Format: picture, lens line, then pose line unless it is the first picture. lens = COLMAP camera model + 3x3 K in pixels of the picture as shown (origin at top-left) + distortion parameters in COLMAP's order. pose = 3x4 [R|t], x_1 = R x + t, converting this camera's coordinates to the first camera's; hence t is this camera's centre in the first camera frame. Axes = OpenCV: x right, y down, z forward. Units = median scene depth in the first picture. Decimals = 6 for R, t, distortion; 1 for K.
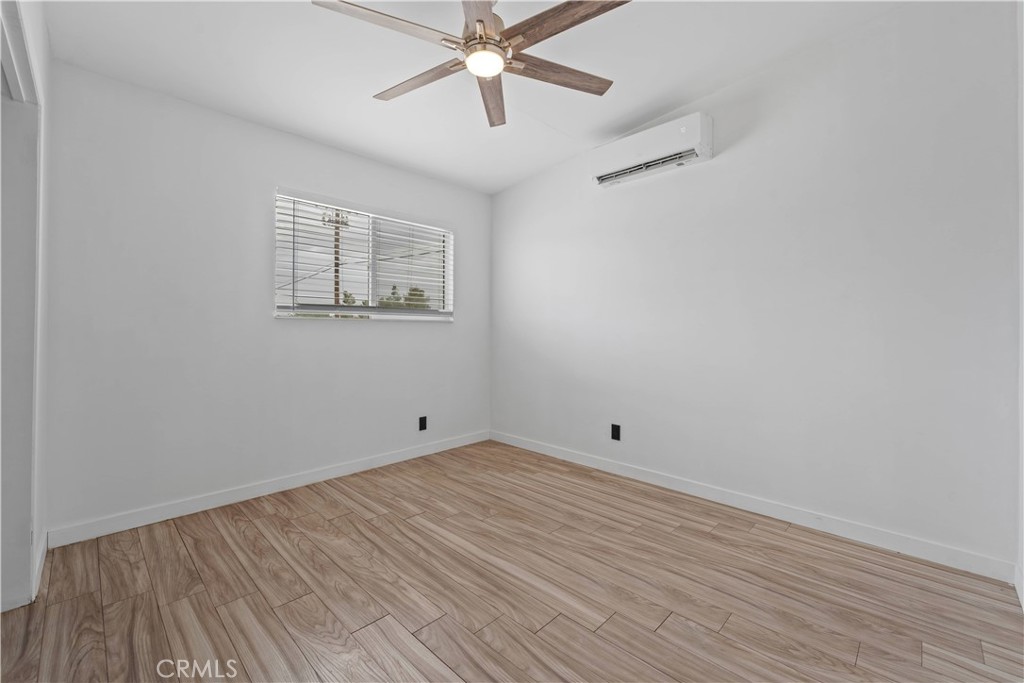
lens RADIAL K [[417.8, 0, 514.2], [0, 417.8, 334.0], [0, 0, 1]] dist [-0.000411, 0.000636]
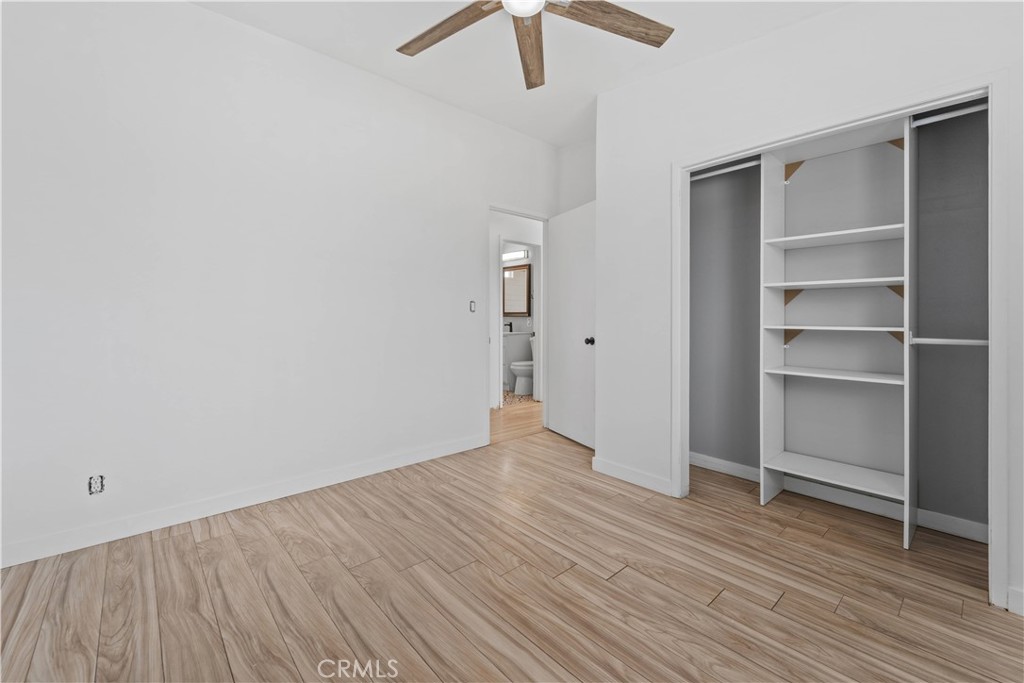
lens RADIAL K [[417.8, 0, 515.3], [0, 417.8, 320.3], [0, 0, 1]] dist [-0.000411, 0.000636]
pose [[-0.997852, -0.007872, 0.065038, -0.120622], [-0.007536, 0.999957, 0.005410, -0.002317], [-0.065077, 0.004909, -0.997868, 1.949766]]
